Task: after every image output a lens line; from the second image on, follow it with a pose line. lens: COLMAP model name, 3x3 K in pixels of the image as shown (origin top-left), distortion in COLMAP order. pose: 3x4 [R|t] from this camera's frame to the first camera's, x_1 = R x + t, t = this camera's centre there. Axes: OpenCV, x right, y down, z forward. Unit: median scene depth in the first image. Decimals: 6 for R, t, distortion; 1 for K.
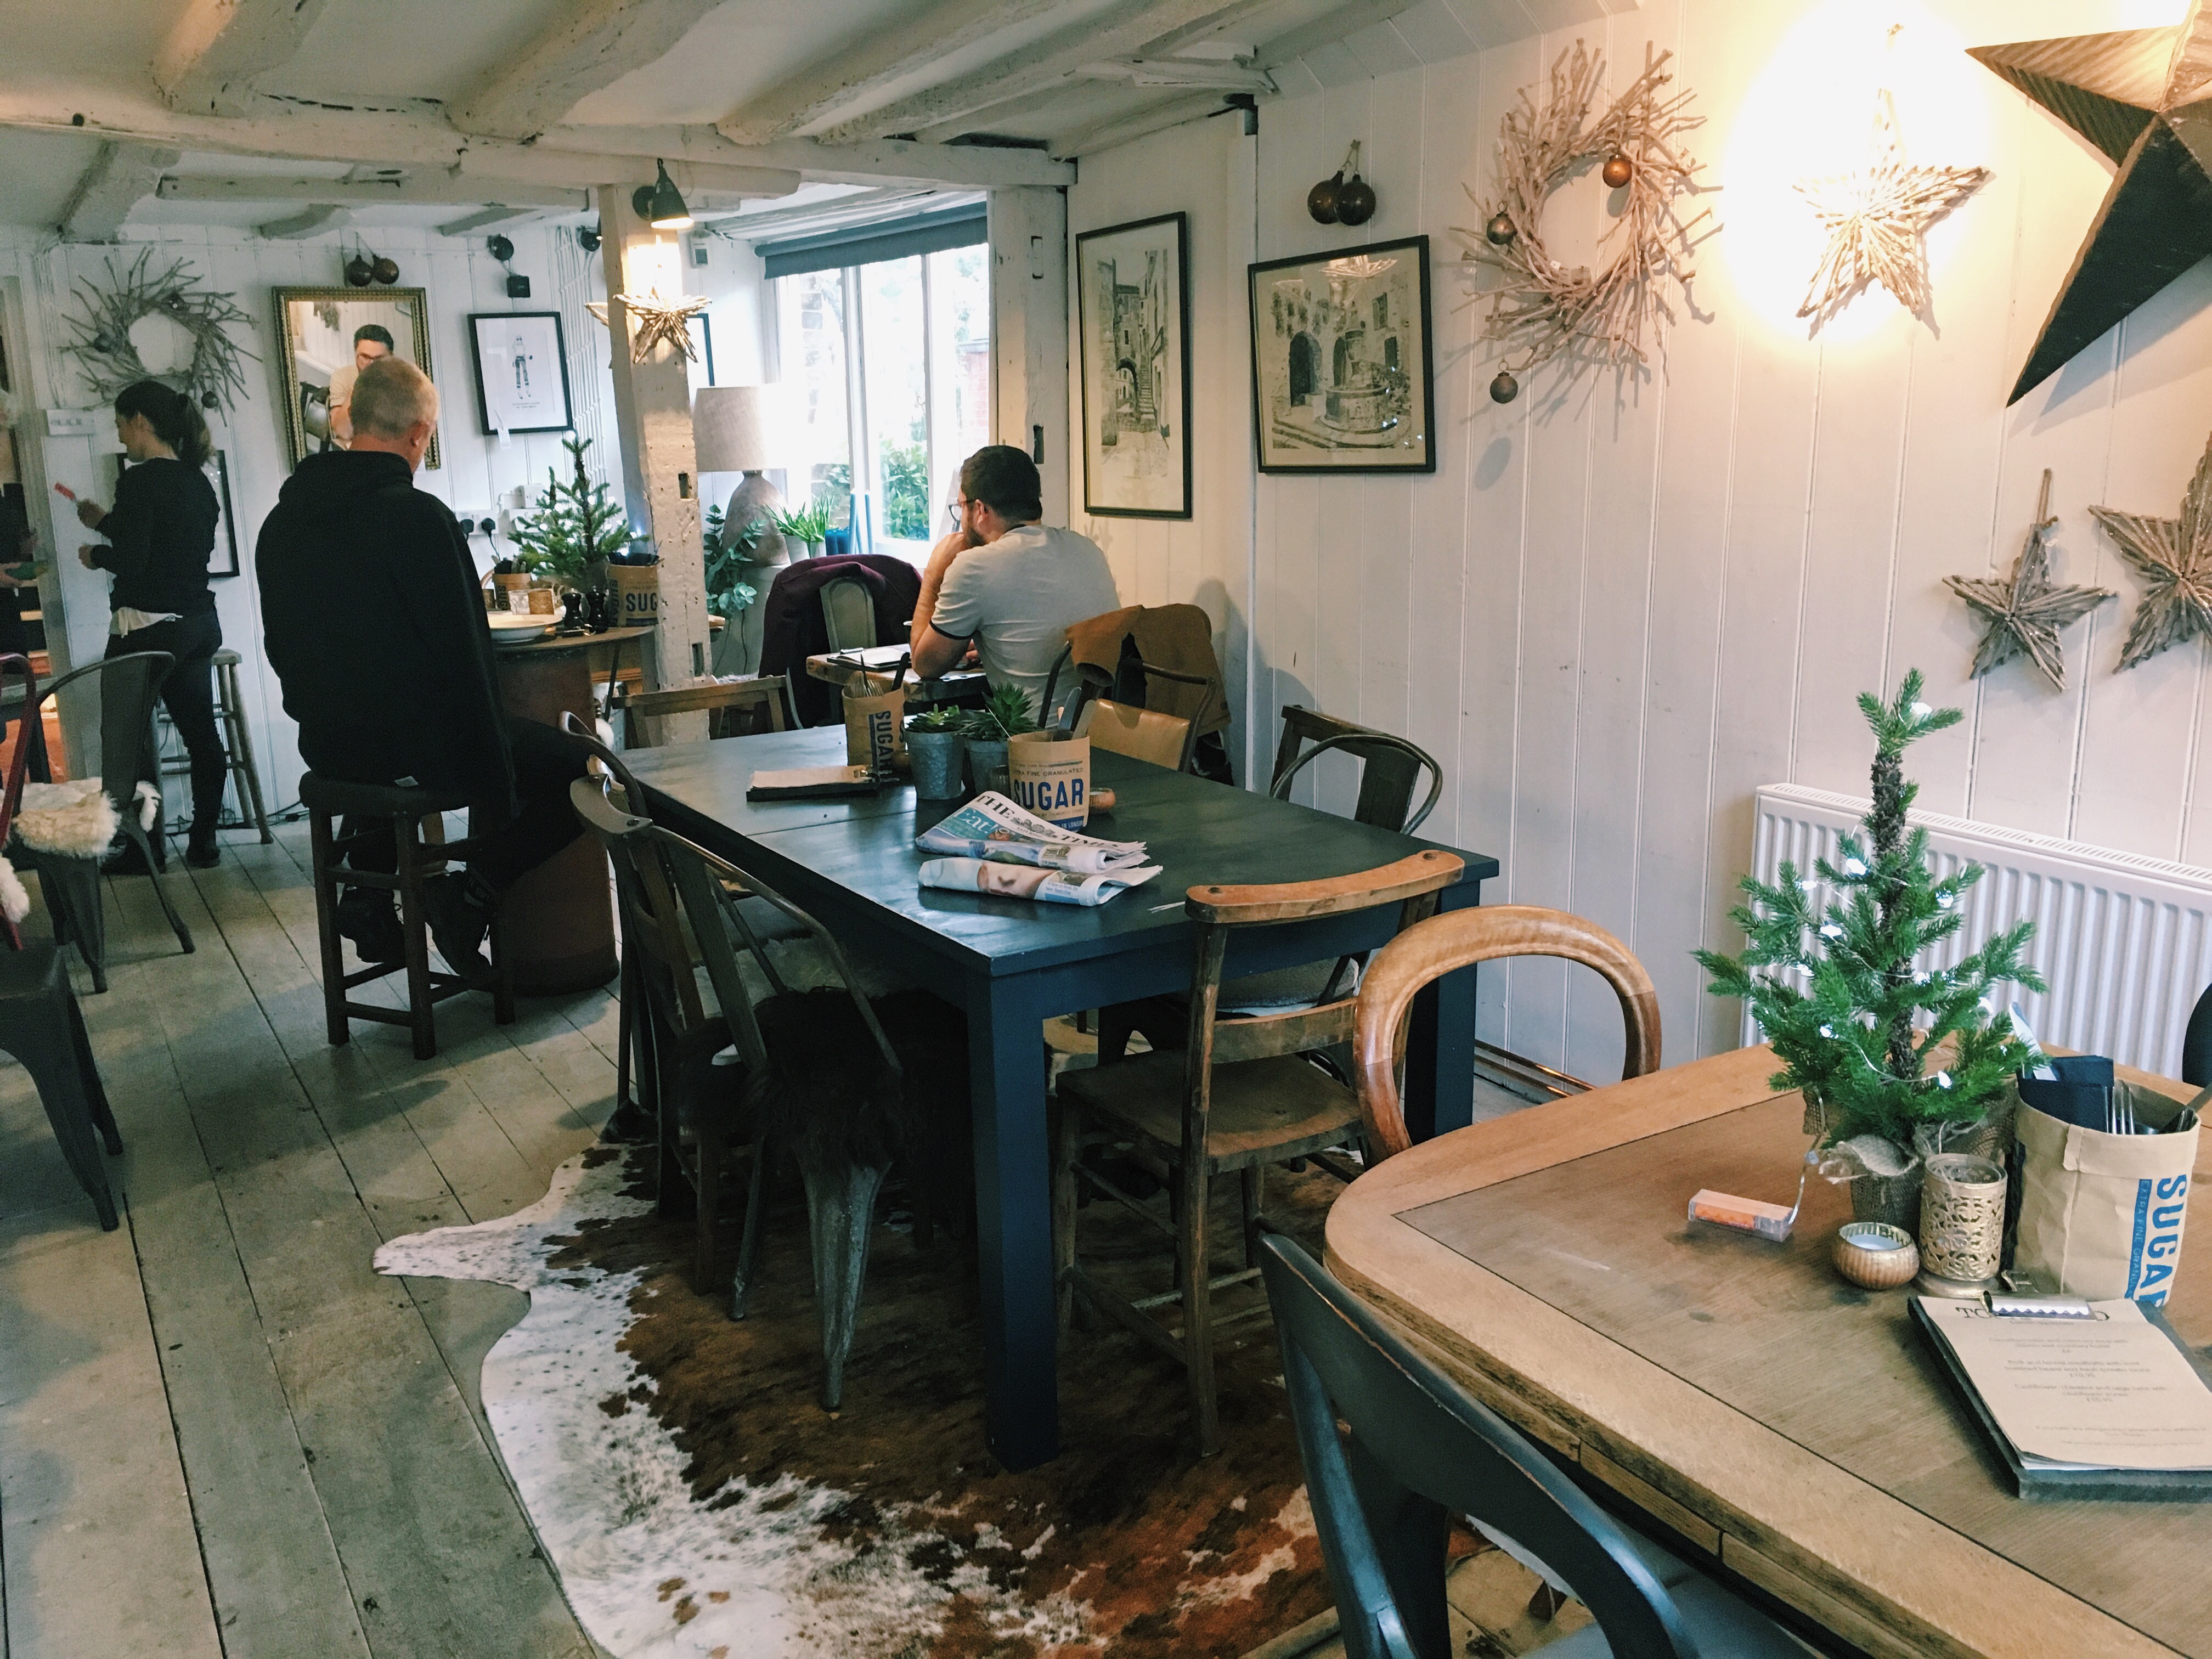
lens RADIAL K [[1875.6, 0, 1101.8], [0, 1875.6, 843.0], [0, 0, 1]] dist [0.005309, -0.000534]
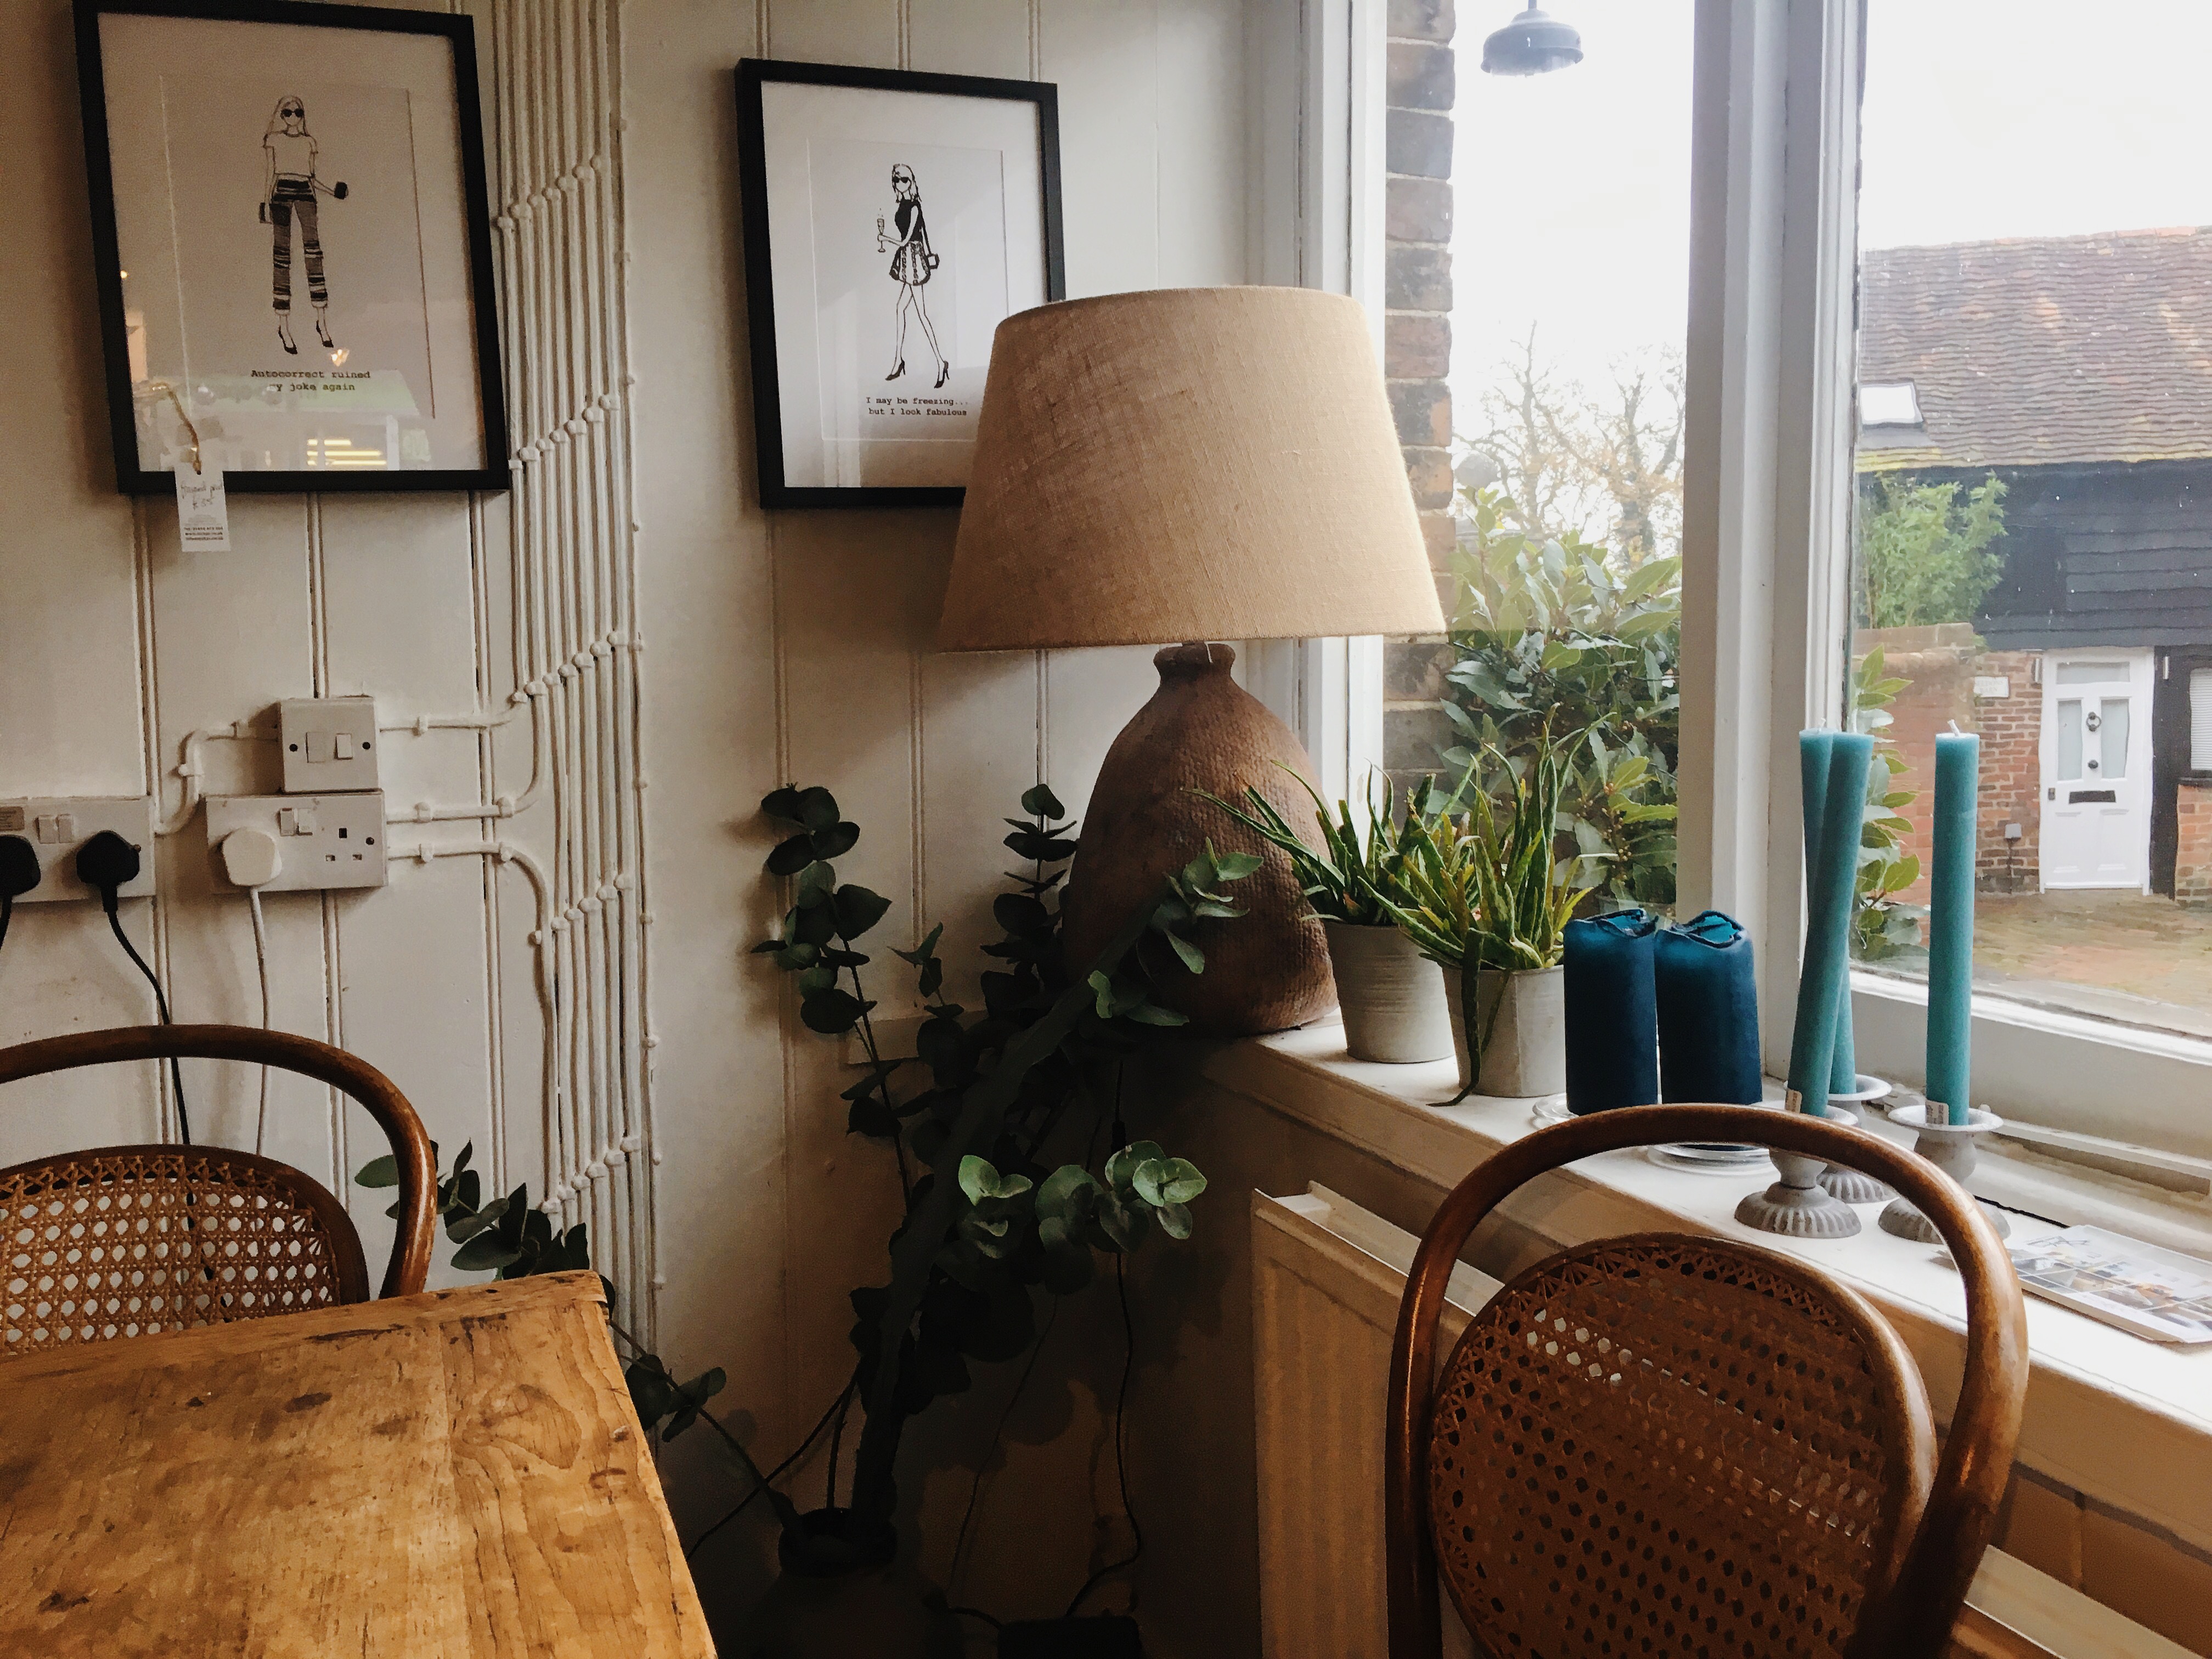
lens RADIAL K [[1875.6, 0, 1105.9], [0, 1875.6, 820.8], [0, 0, 1]] dist [0.005309, -0.000534]
pose [[0.986639, 0.017367, -0.161994, -0.158965], [-0.039009, 0.990563, -0.131390, -0.144836], [0.158183, 0.135954, 0.978005, 0.767229]]
